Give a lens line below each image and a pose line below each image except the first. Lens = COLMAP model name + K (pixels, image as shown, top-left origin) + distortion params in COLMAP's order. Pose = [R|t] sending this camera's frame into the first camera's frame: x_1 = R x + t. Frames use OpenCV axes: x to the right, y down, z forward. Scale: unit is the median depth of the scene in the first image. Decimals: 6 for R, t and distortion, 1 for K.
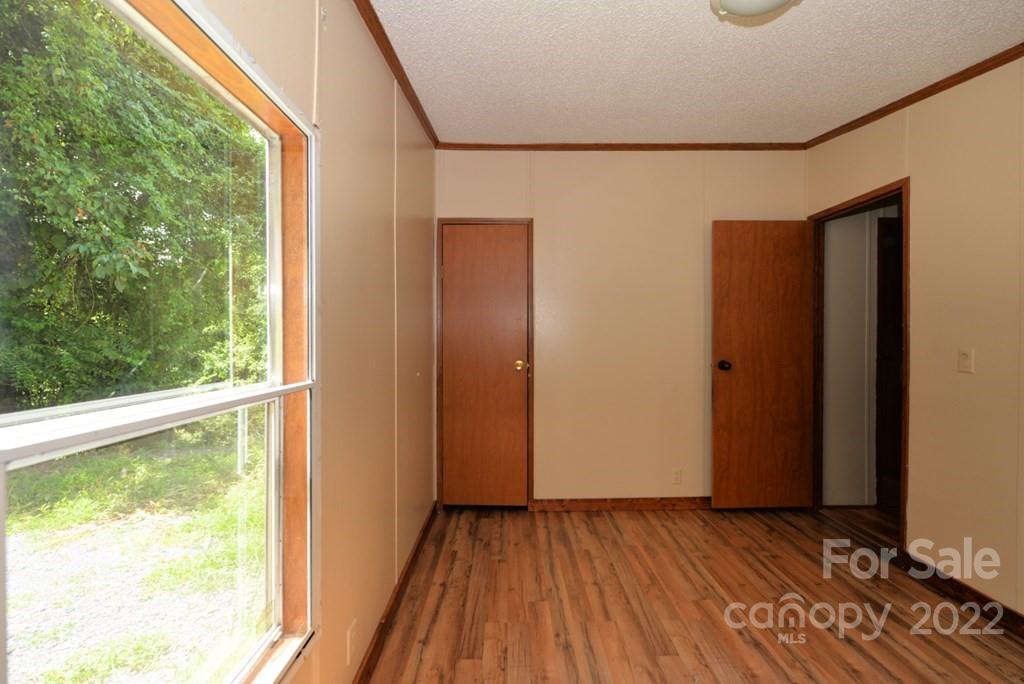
lens RADIAL K [[418.6, 0, 513.5], [0, 418.6, 340.7], [0, 0, 1]] dist [-0.002940, -0.000711]
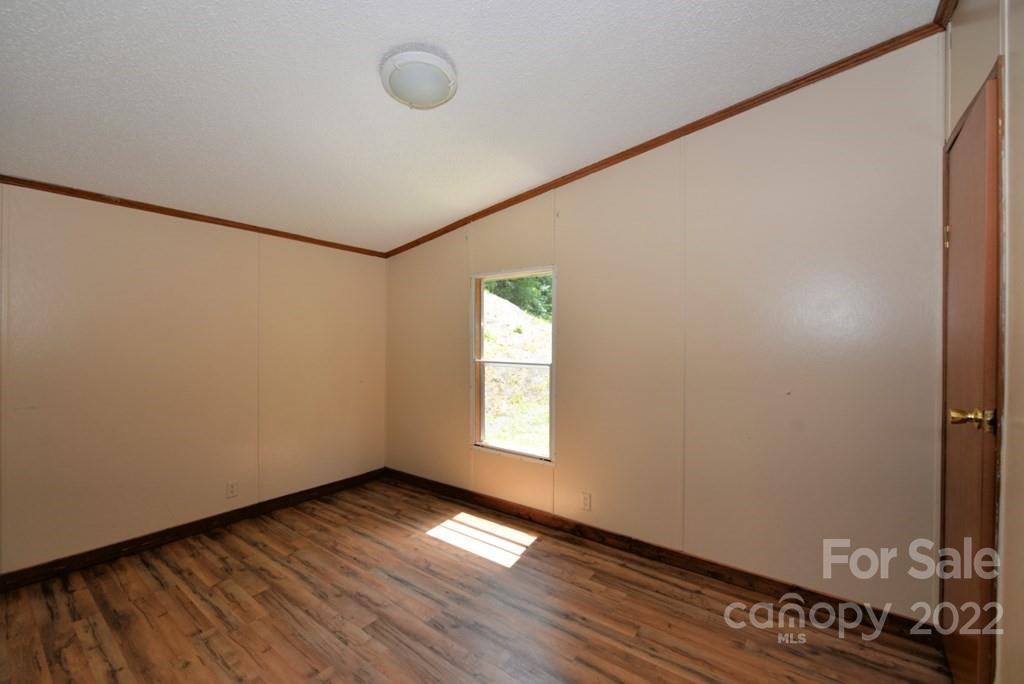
lens RADIAL K [[418.6, 0, 513.5], [0, 418.6, 340.7], [0, 0, 1]] dist [-0.002940, -0.000711]
pose [[-0.597161, 0.001432, -0.802120, 1.045720], [-0.007361, 0.999947, 0.007266, -0.026186], [0.802087, 0.010243, -0.597119, 1.438157]]
